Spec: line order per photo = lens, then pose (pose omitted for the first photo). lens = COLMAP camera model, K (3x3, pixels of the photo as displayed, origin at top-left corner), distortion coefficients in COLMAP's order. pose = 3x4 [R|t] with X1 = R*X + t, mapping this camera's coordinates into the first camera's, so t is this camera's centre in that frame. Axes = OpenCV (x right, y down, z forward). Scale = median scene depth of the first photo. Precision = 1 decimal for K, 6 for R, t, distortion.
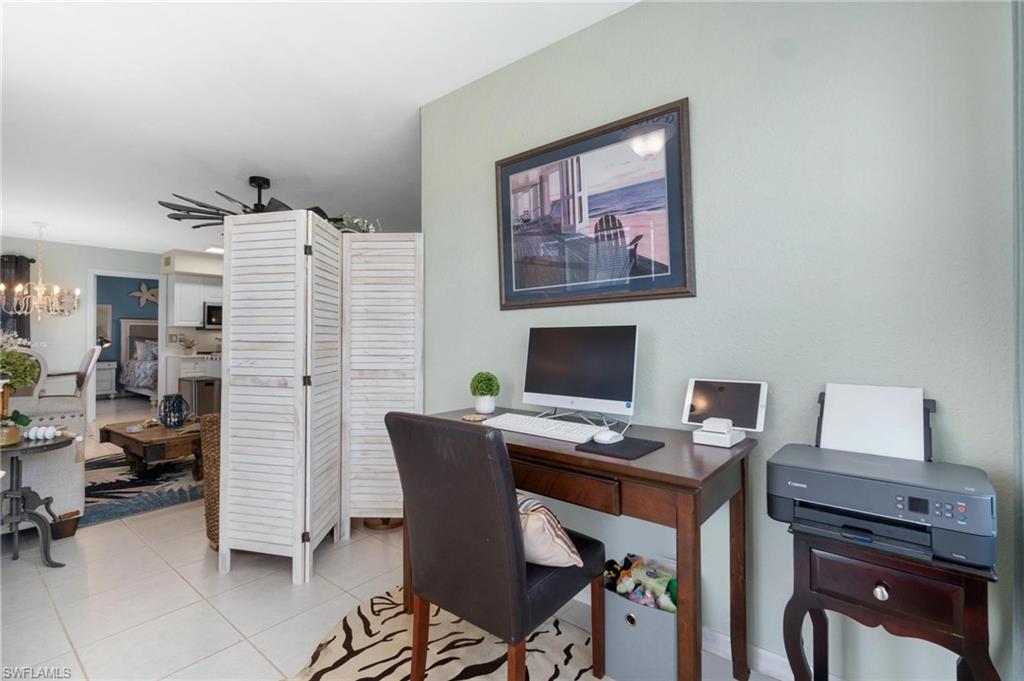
lens RADIAL K [[449.2, 0, 497.6], [0, 449.2, 331.2], [0, 0, 1]] dist [-0.004165, 0.000270]
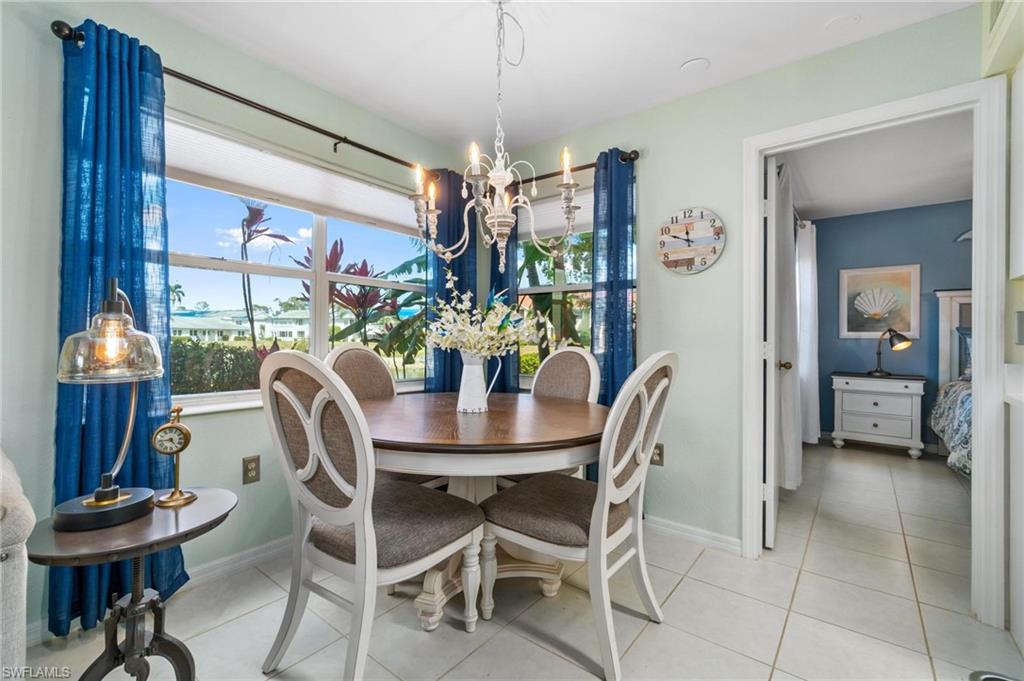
lens RADIAL K [[449.2, 0, 502.7], [0, 449.2, 335.9], [0, 0, 1]] dist [-0.004165, 0.000270]
pose [[-0.003964, 0.006166, -0.999973, -0.614373], [0.009551, 0.999936, 0.006128, 0.020882], [0.999947, -0.009526, -0.004023, 0.907300]]
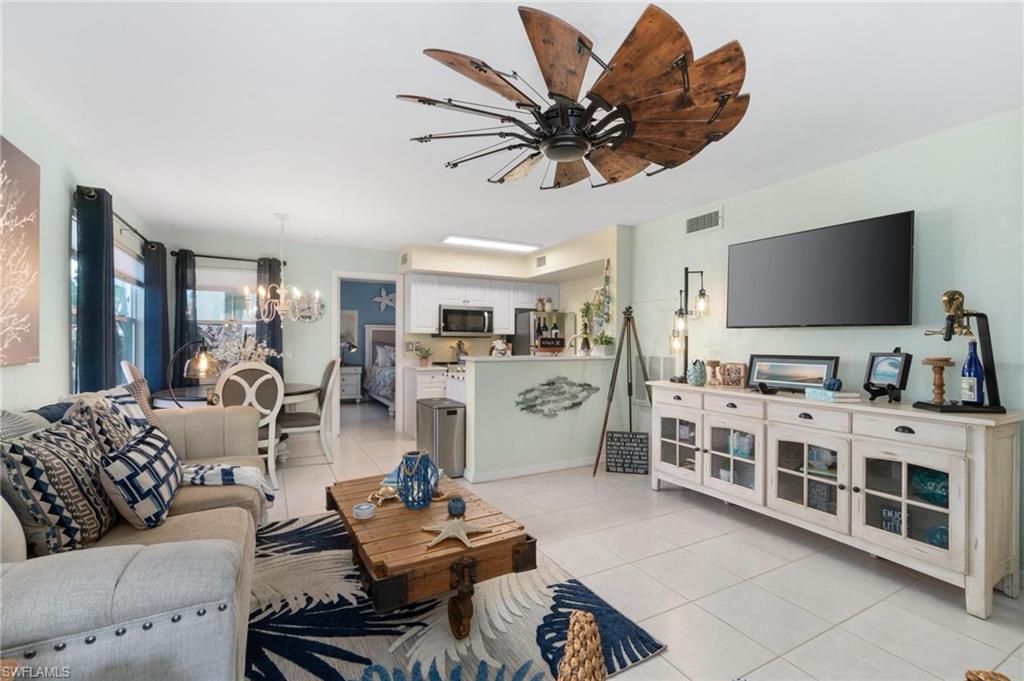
lens RADIAL K [[449.2, 0, 504.1], [0, 449.2, 343.9], [0, 0, 1]] dist [-0.004165, 0.000270]
pose [[0.916376, 0.014323, -0.400063, -0.255189], [-0.004333, 0.999656, 0.025865, -0.017008], [0.400296, -0.021969, 0.916123, 0.338048]]
